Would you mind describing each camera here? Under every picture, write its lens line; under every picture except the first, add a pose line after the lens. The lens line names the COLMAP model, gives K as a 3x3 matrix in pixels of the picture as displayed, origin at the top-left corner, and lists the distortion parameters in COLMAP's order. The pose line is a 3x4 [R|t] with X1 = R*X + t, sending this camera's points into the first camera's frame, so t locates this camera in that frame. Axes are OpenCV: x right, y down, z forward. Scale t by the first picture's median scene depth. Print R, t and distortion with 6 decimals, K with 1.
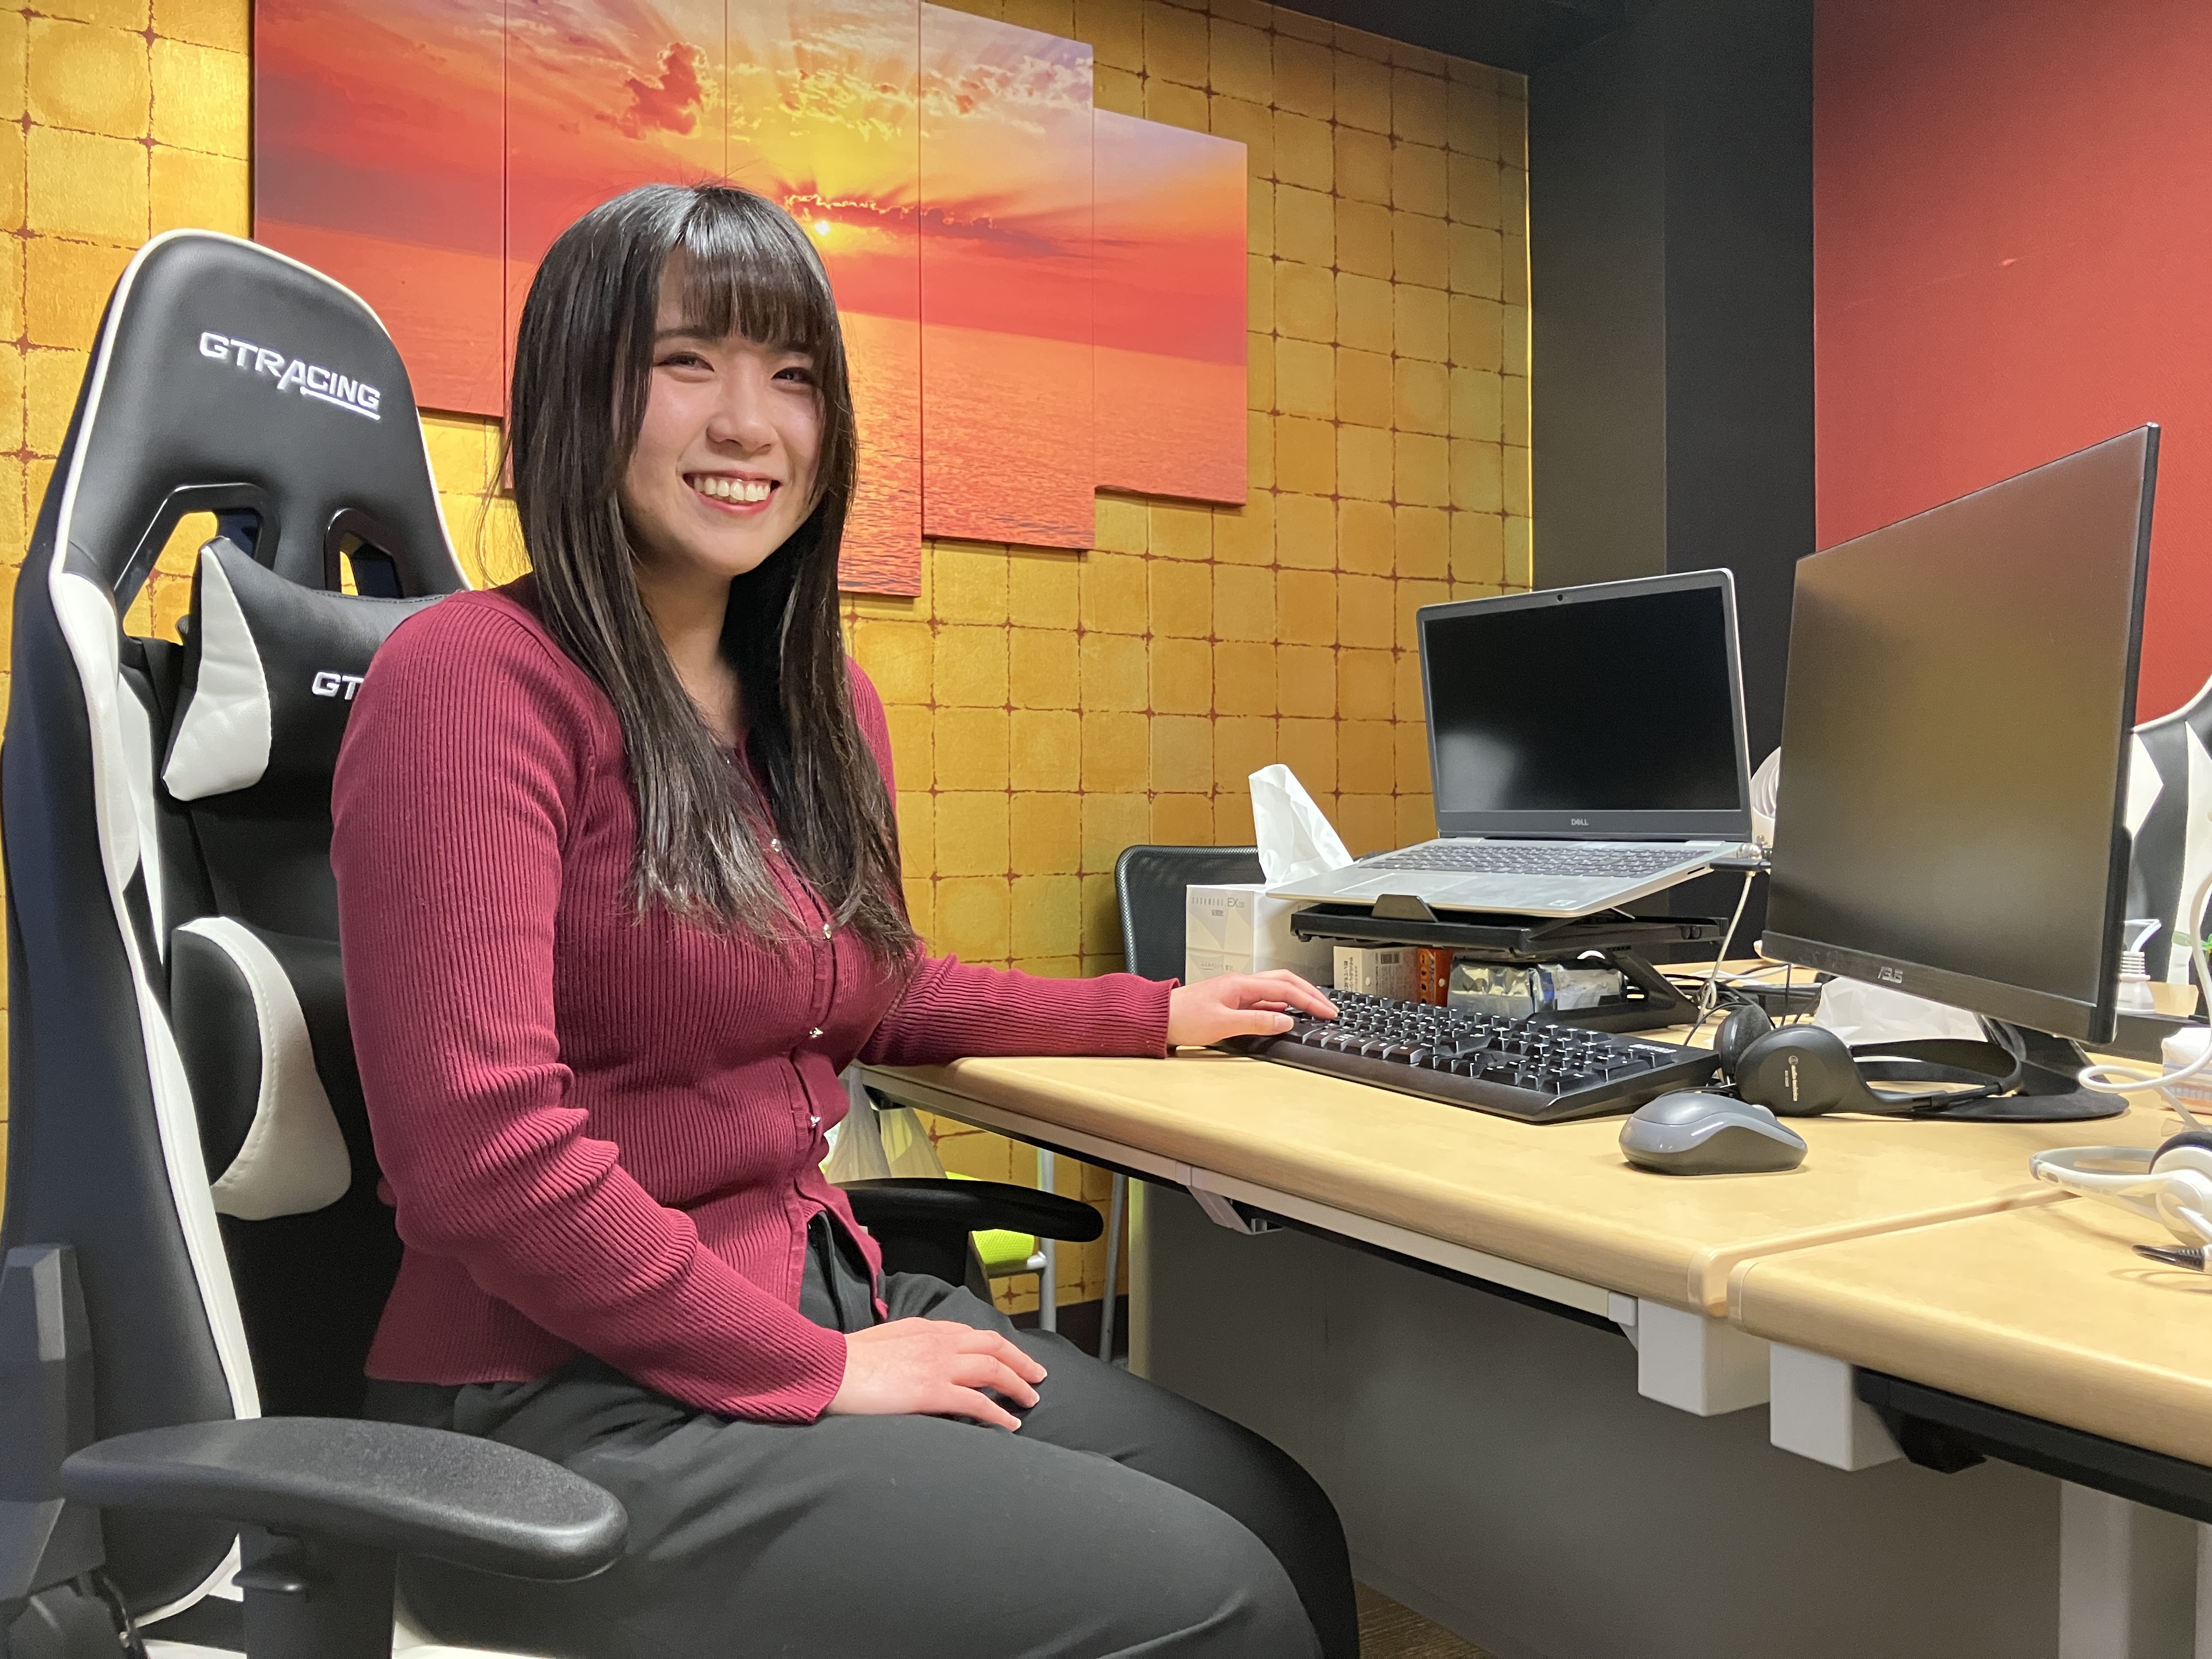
lens RADIAL K [[1836.4, 0, 1106.0], [0, 1836.4, 829.5], [0, 0, 1]] dist [0.004117, 0.006800]
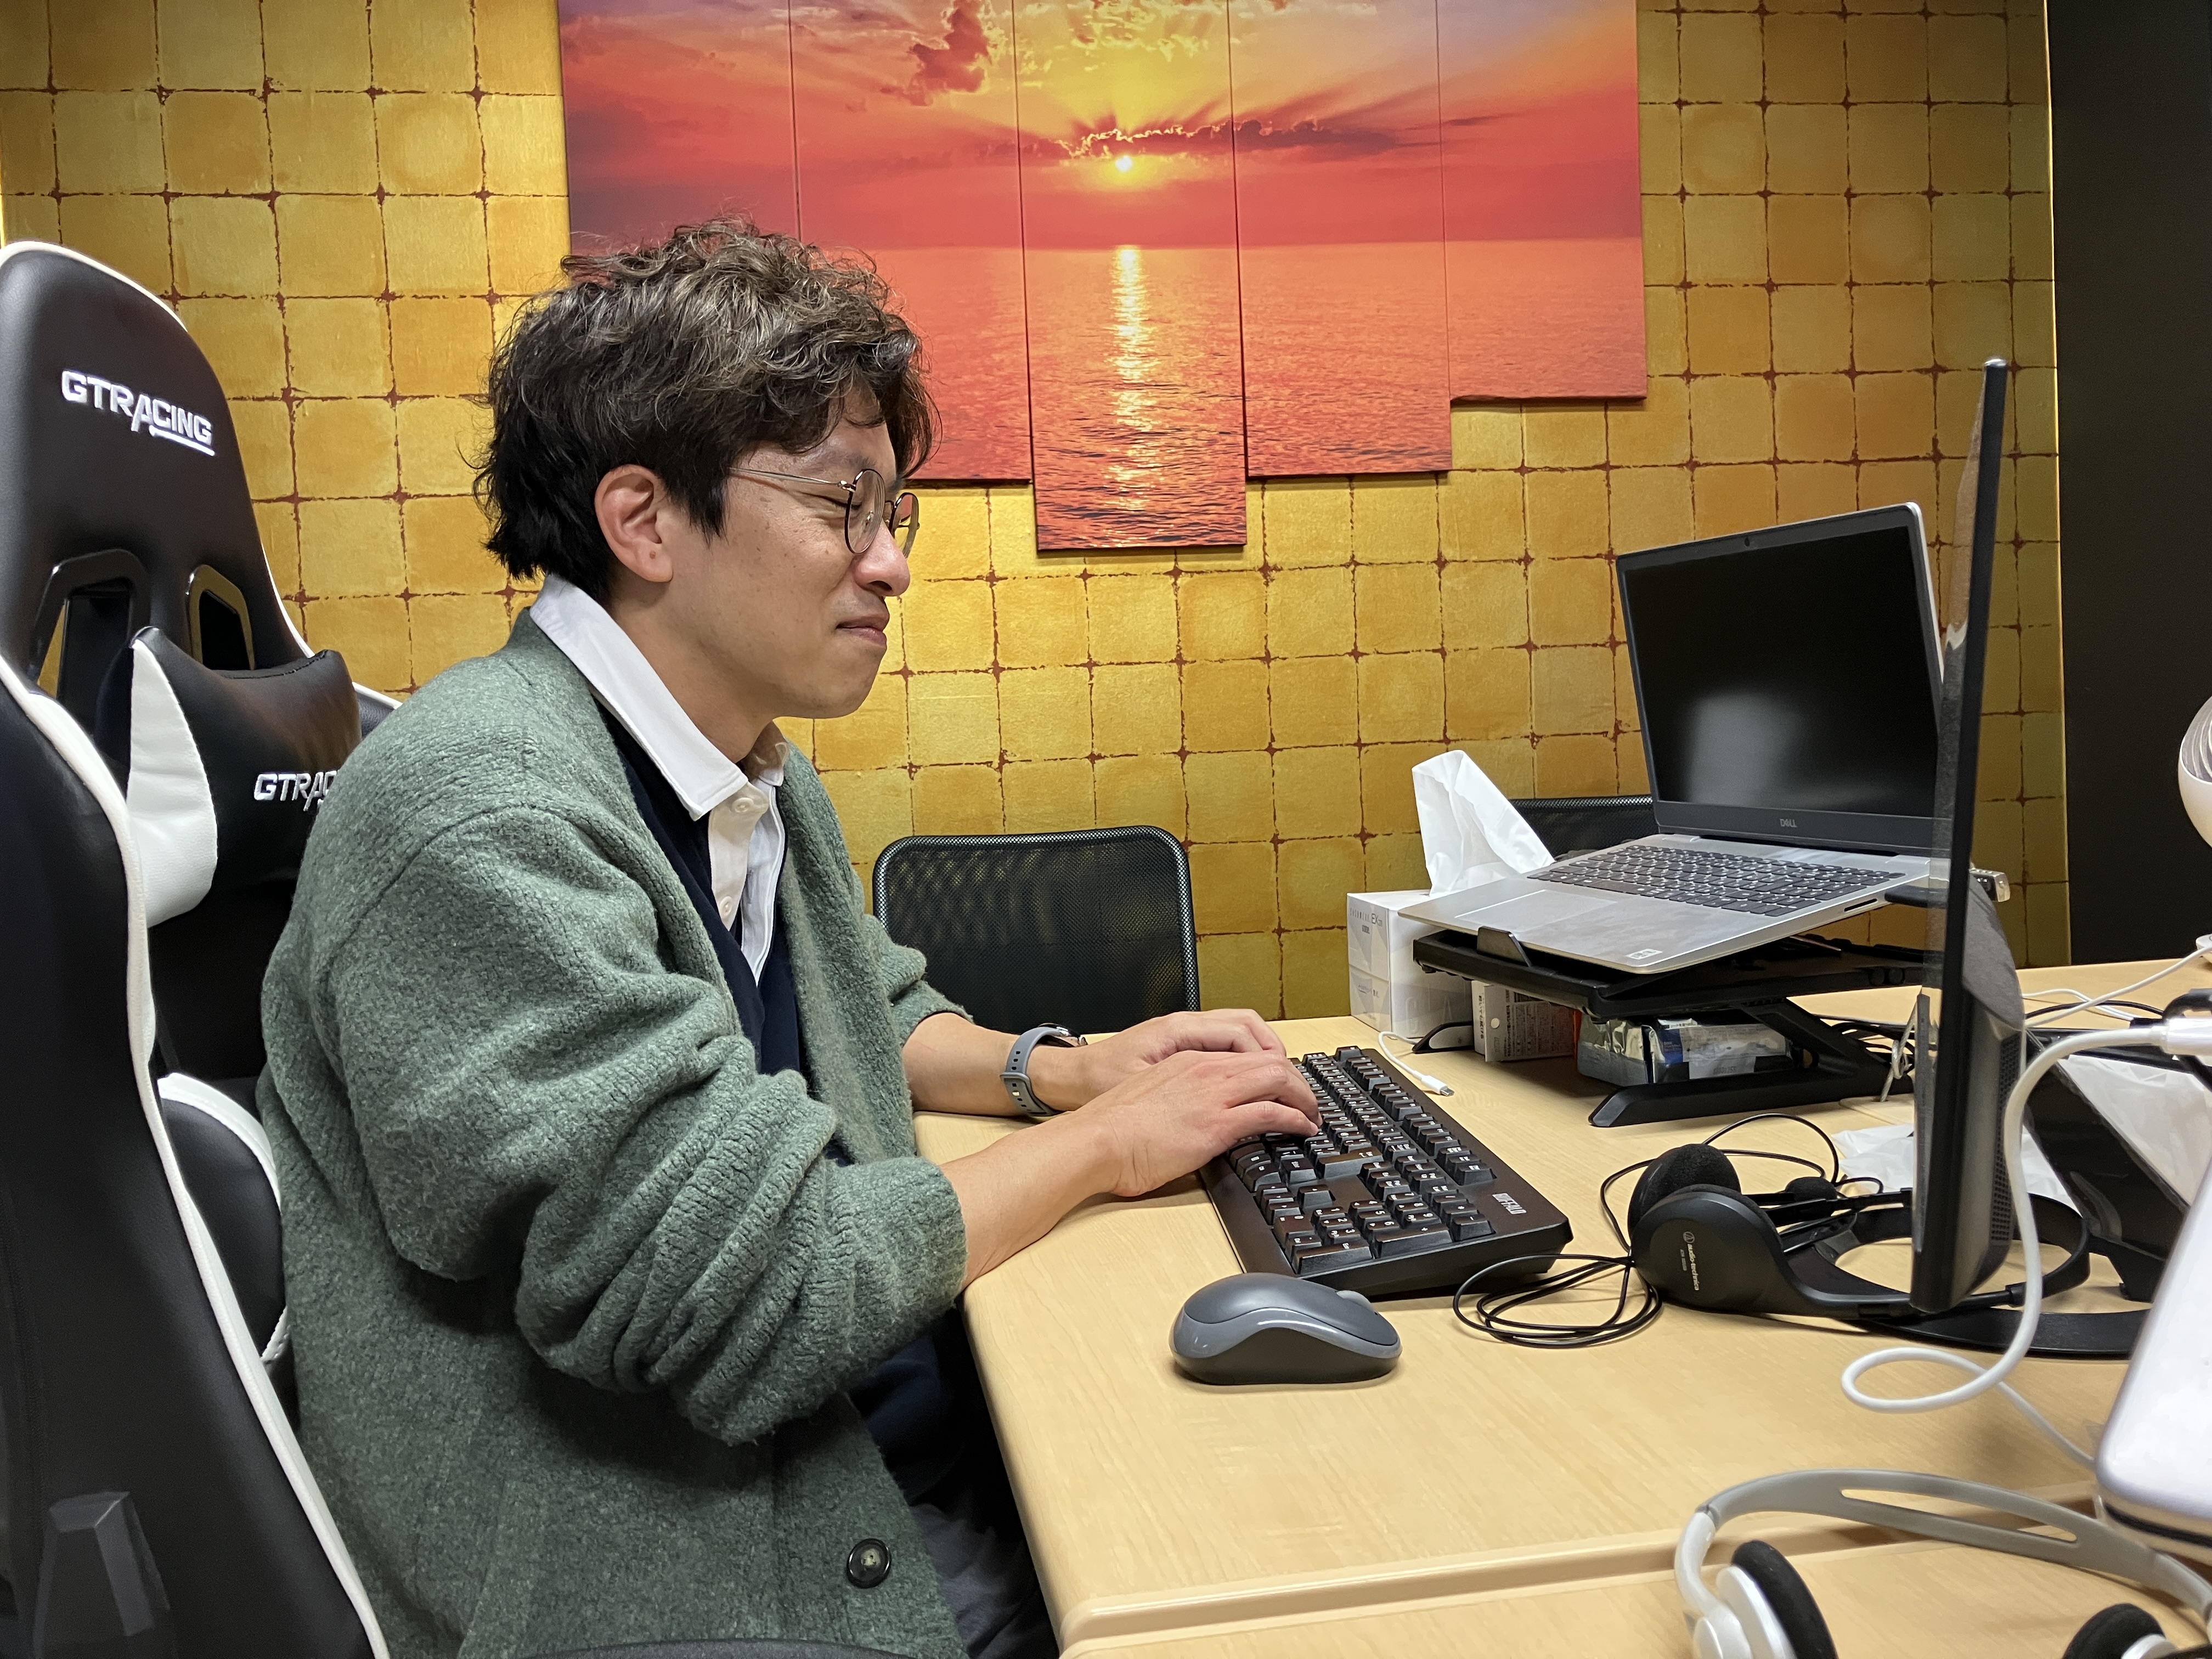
lens RADIAL K [[1815.7, 0, 1107.5], [0, 1815.7, 819.0], [0, 0, 1]] dist [-0.002744, 0.004566]
pose [[0.924072, -0.019683, -0.381711, 0.187003], [0.043321, 0.997631, 0.053432, -0.039374], [0.379755, -0.065911, 0.922736, 0.107398]]
